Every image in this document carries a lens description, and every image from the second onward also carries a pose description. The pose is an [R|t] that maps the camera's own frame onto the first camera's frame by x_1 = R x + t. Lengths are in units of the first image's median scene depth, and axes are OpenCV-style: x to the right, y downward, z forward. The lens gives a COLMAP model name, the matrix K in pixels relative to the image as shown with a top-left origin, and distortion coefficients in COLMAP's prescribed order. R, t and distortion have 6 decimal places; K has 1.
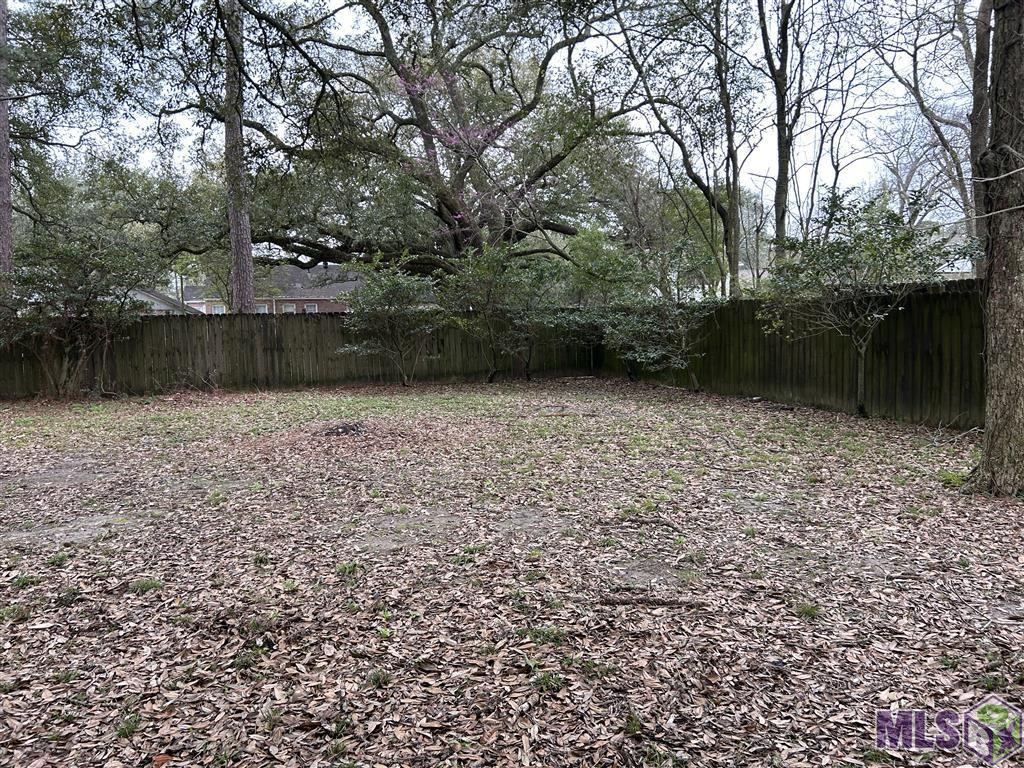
lens RADIAL K [[776.8, 0, 510.4], [0, 776.8, 381.6], [0, 0, 1]] dist [0.049818, -0.053160]
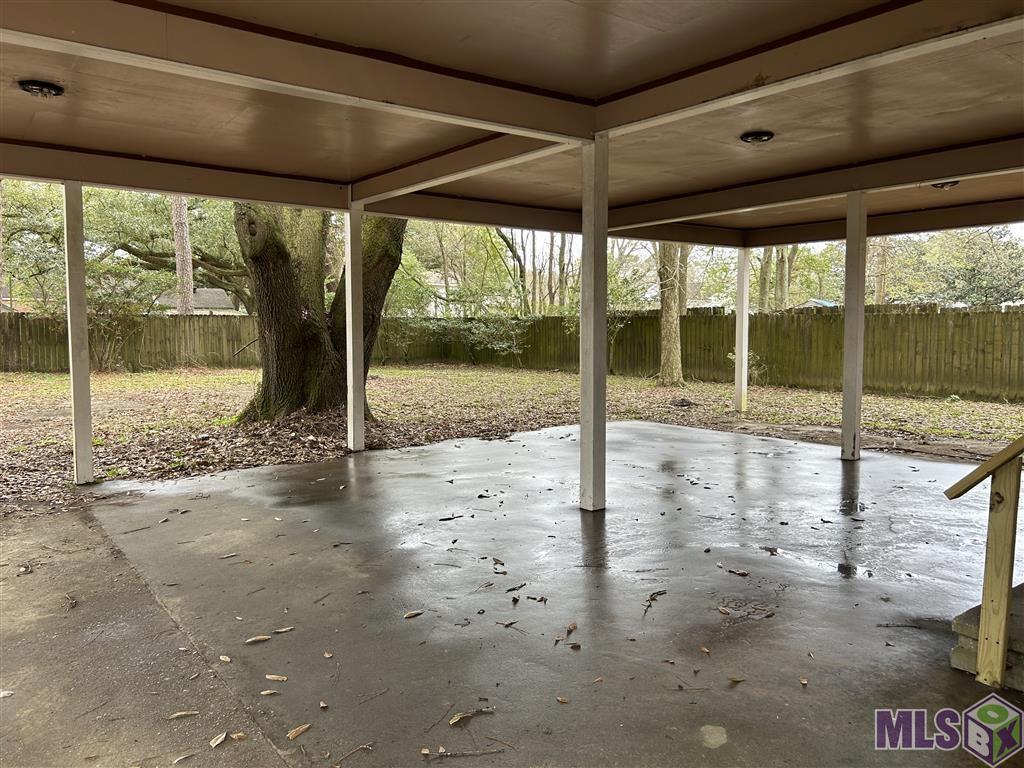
lens RADIAL K [[776.8, 0, 512.6], [0, 776.8, 384.5], [0, 0, 1]] dist [0.049818, -0.053160]
pose [[0.941875, -0.001312, 0.335960, -0.356072], [0.004567, 0.999950, -0.008899, 0.064605], [-0.335932, 0.009916, 0.941834, -0.617804]]
